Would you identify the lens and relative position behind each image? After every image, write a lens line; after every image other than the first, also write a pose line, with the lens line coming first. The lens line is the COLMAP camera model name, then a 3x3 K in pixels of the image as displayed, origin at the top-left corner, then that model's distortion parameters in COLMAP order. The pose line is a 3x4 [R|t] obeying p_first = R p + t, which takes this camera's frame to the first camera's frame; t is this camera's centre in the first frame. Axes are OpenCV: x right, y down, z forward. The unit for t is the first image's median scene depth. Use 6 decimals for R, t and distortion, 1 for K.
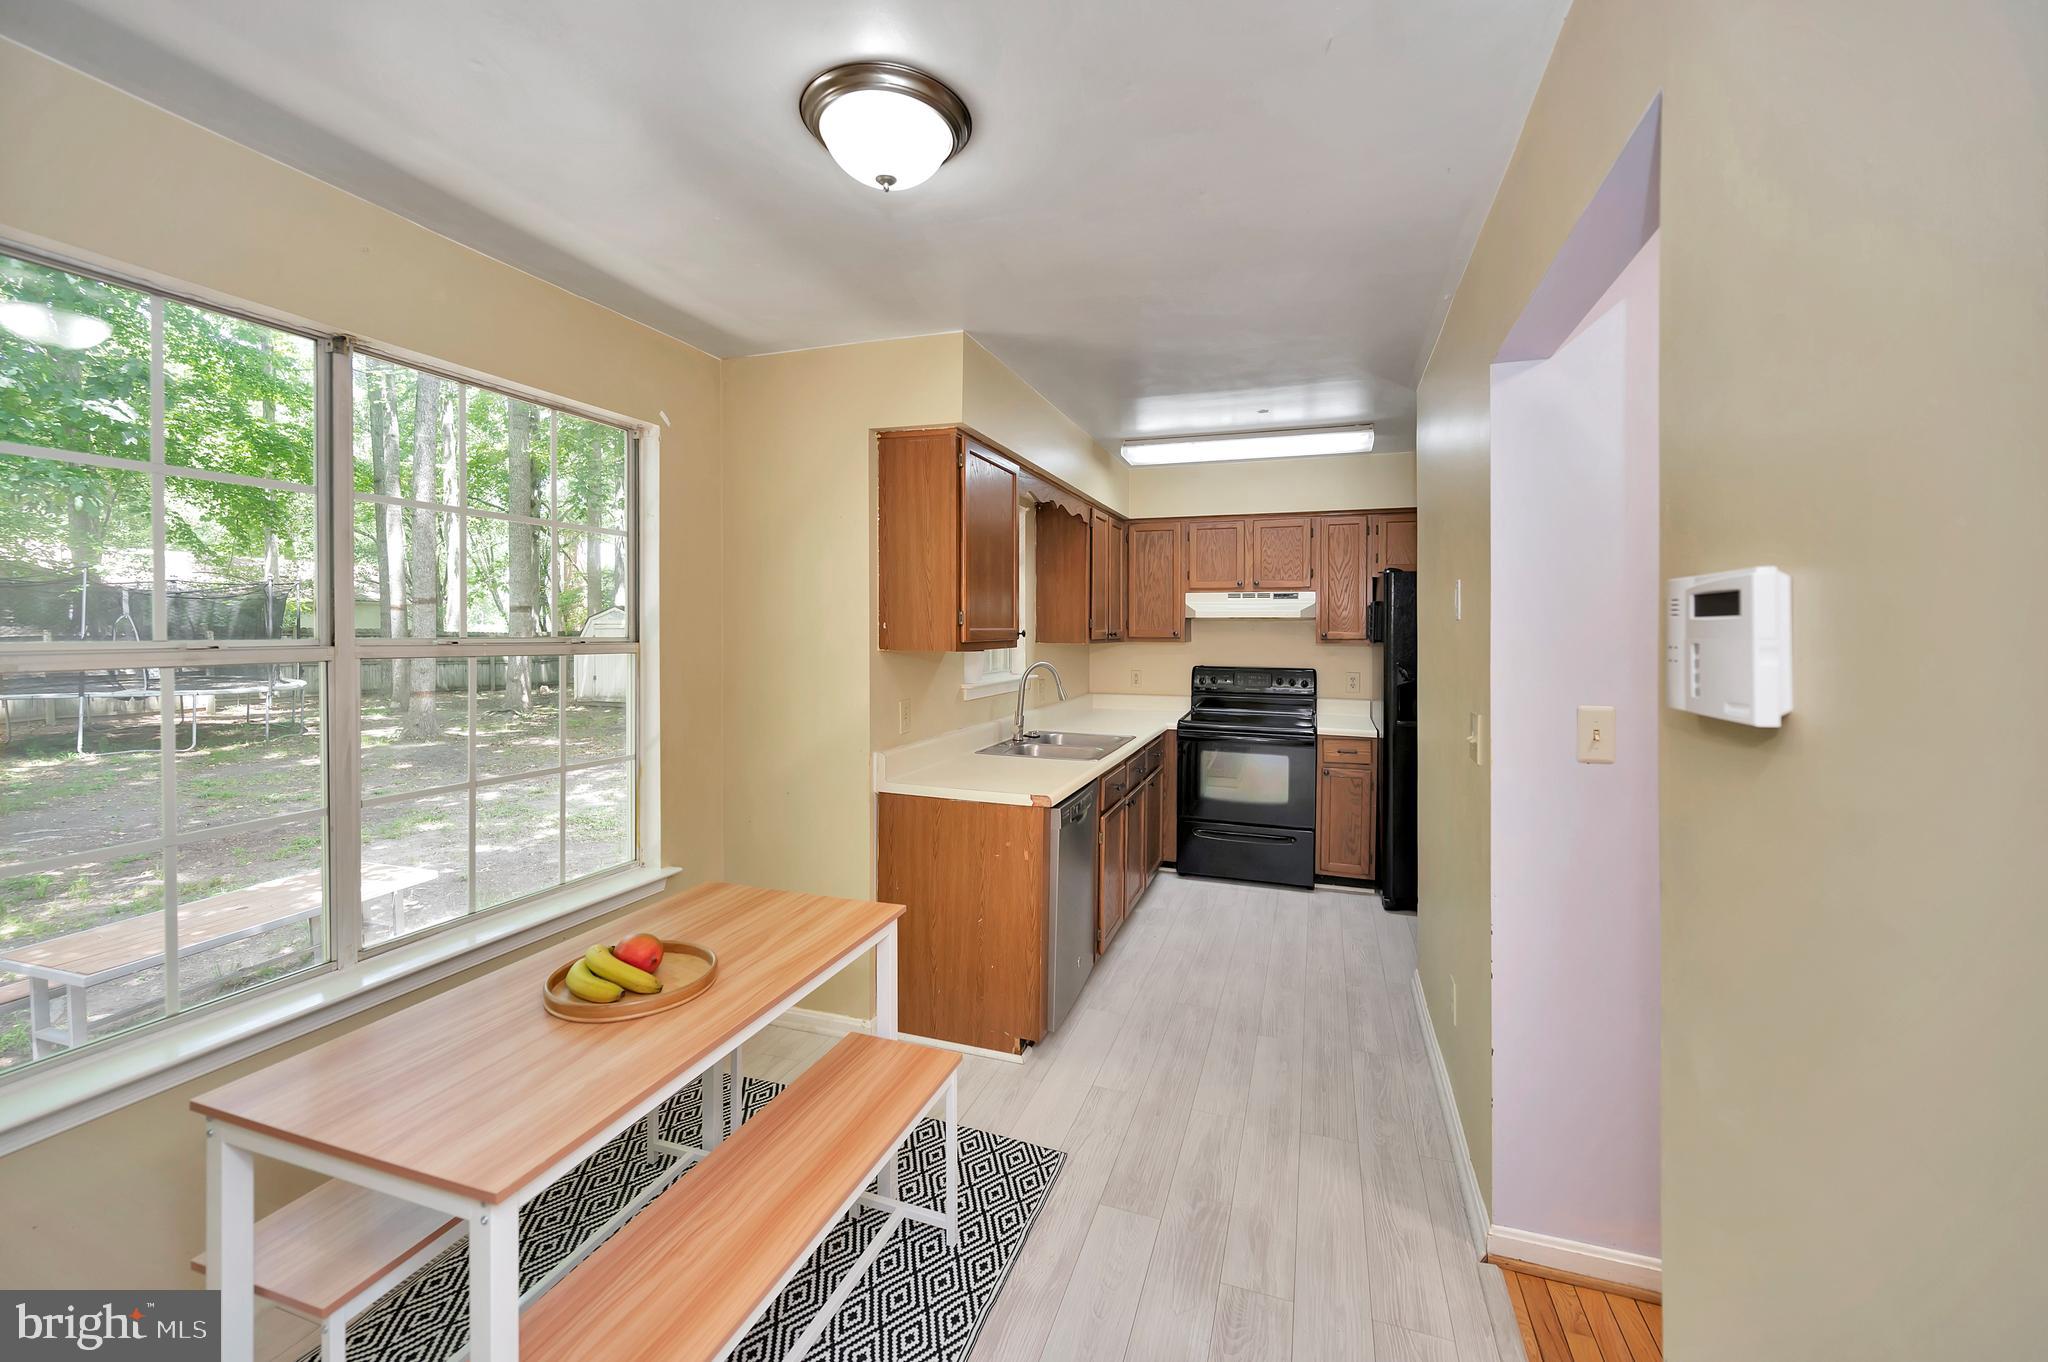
lens RADIAL K [[837.4, 0, 1030.7], [0, 837.4, 633.5], [0, 0, 1]] dist [-0.000377, -0.000051]
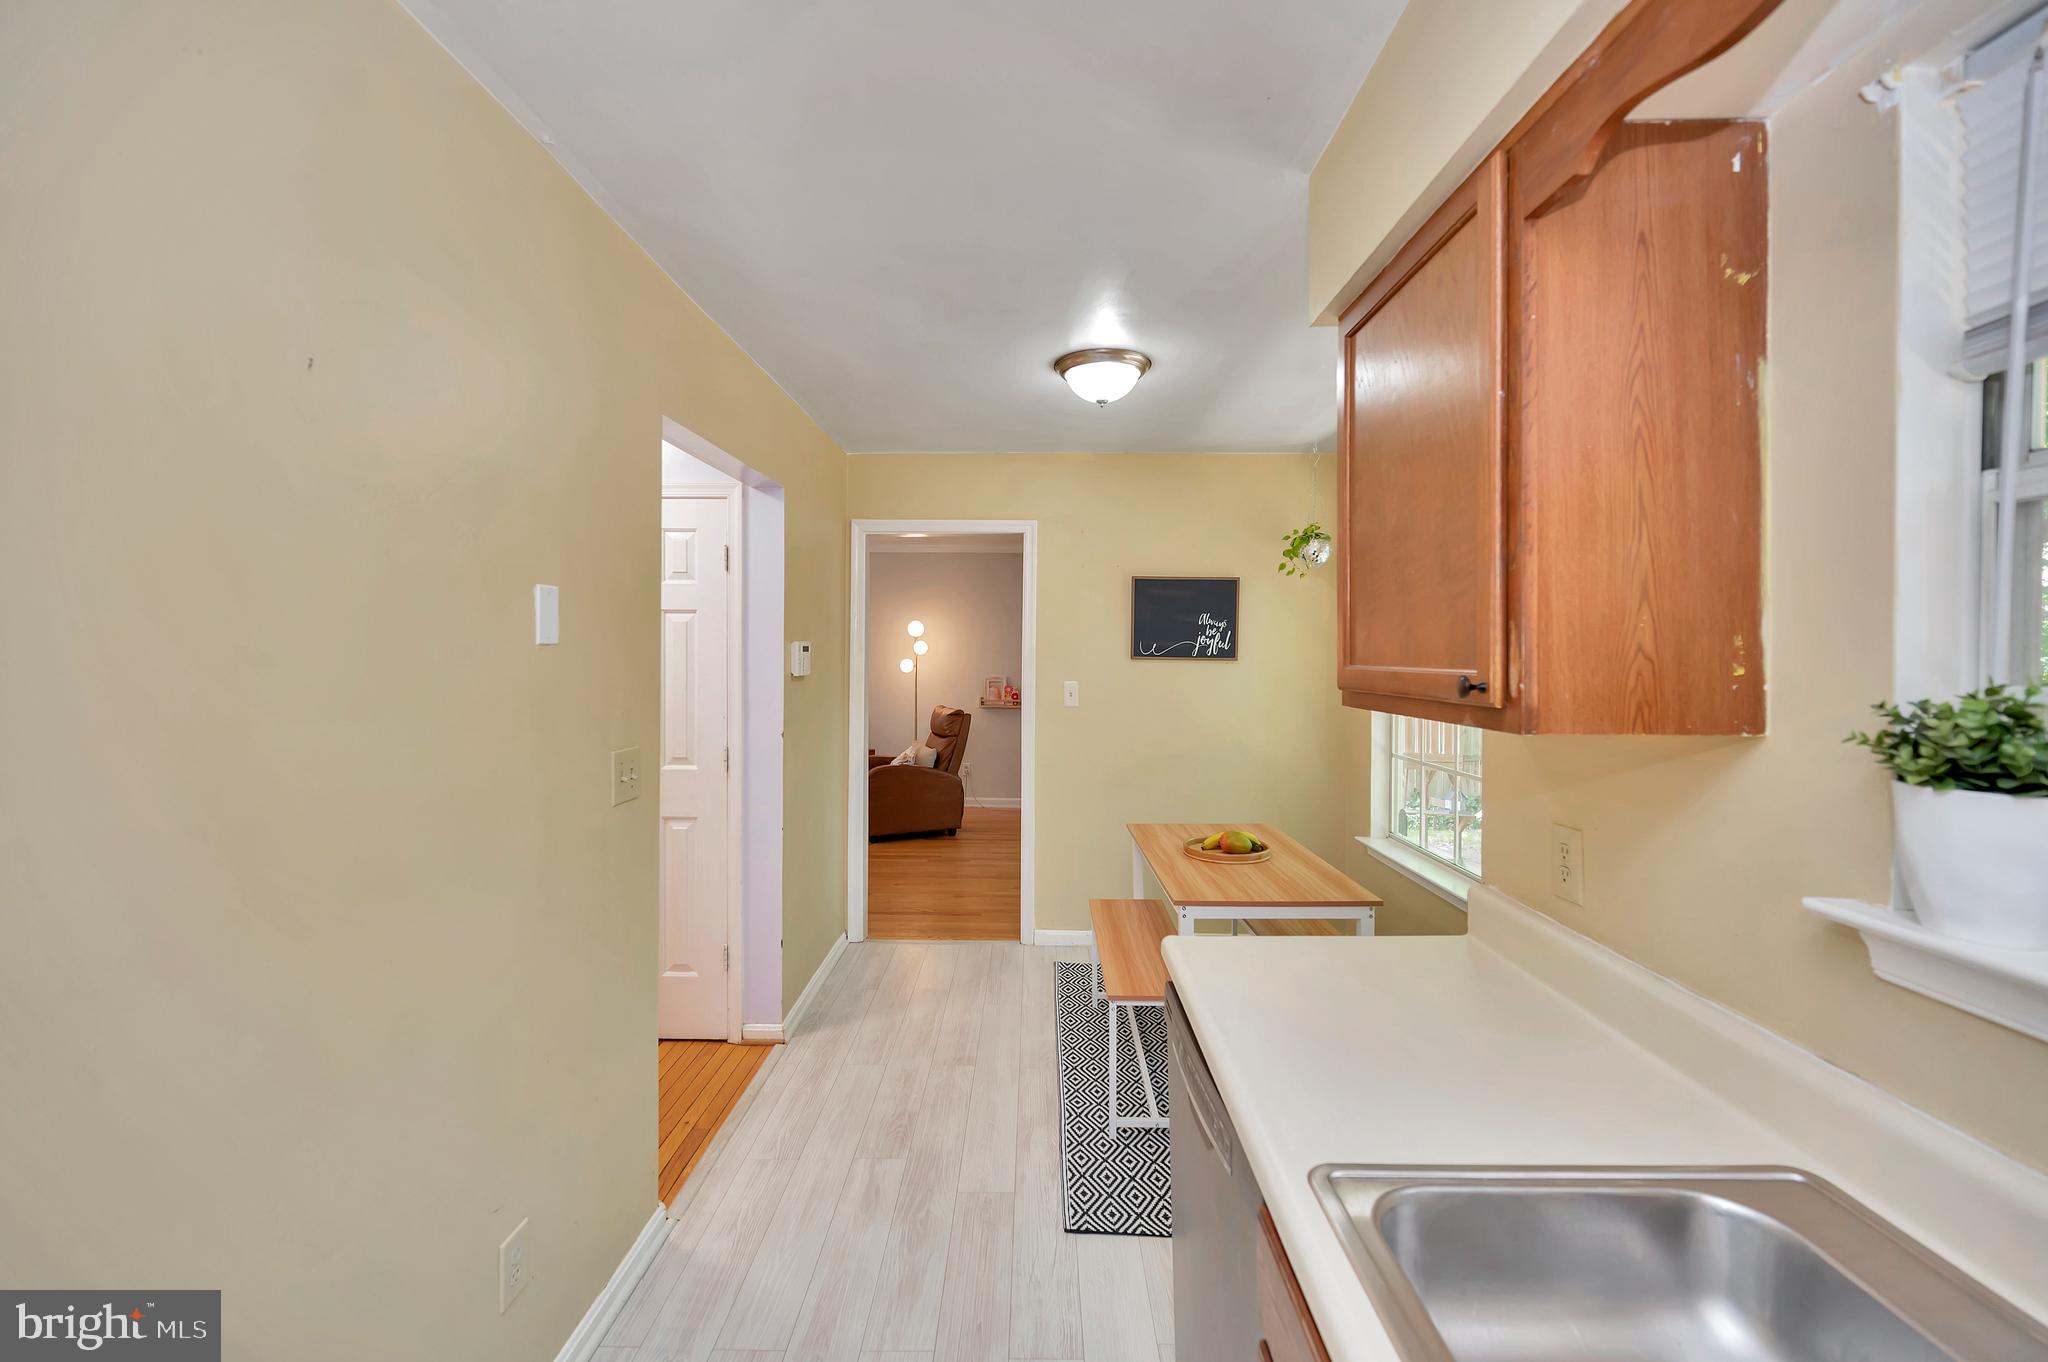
lens RADIAL K [[840.6, 0, 1024.0], [0, 840.6, 681.0], [0, 0, 1]] dist [-0.000382, -0.000085]
pose [[-0.948583, 0.002050, -0.316520, 0.187735], [-0.012236, 0.998994, 0.043142, -0.011736], [0.316290, 0.044797, -0.947604, 0.912263]]
